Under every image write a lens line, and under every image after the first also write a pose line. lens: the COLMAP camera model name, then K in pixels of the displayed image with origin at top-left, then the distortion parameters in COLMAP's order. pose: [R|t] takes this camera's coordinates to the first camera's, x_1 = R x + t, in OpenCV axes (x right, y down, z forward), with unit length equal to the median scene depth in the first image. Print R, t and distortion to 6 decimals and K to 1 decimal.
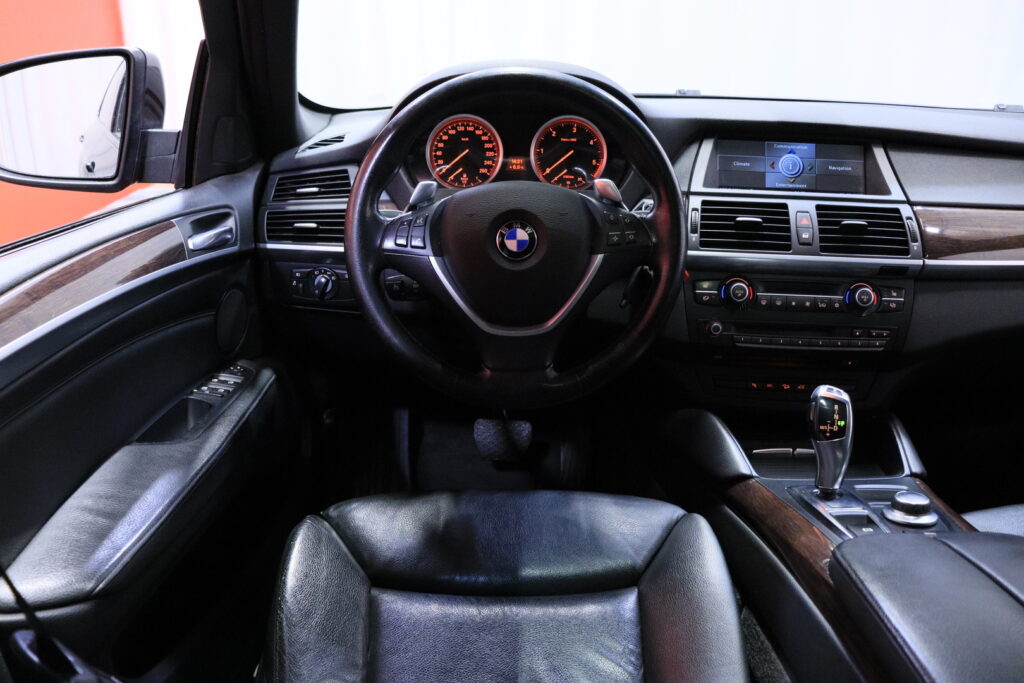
lens RADIAL K [[836.4, 0, 508.1], [0, 836.4, 350.4], [0, 0, 1]] dist [-0.180153, 0.118908]
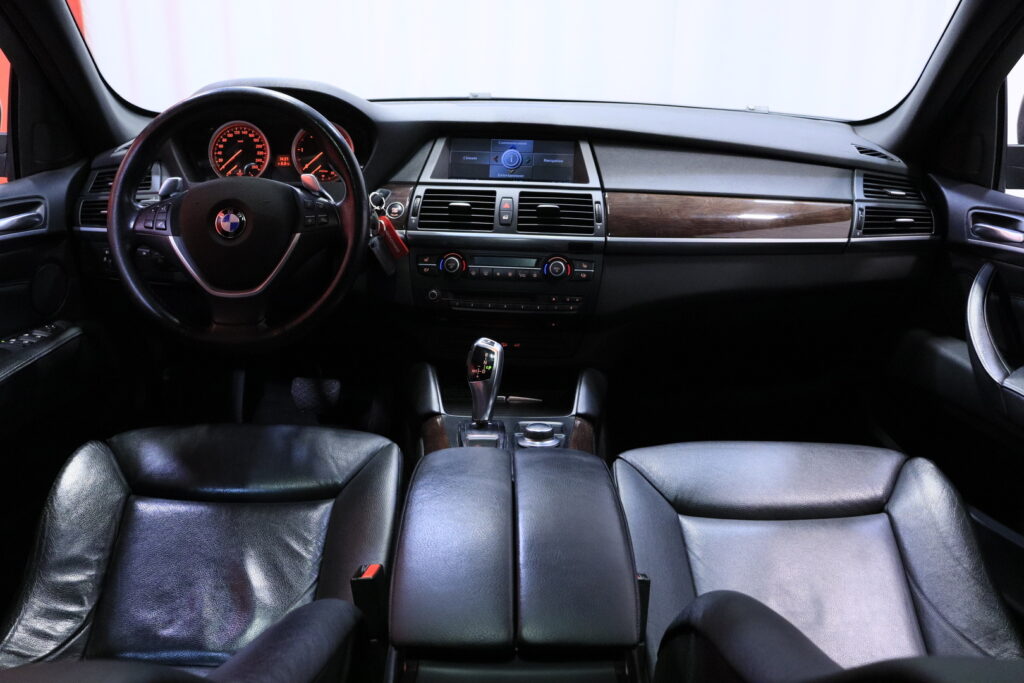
lens RADIAL K [[836.4, 0, 531.9], [0, 836.4, 350.3], [0, 0, 1]] dist [-0.180153, 0.118908]
pose [[0.999582, 0.004017, 0.028639, 0.358551], [-0.004378, 0.999911, 0.012563, 0.038488], [-0.028586, -0.012684, 0.999511, -0.223864]]
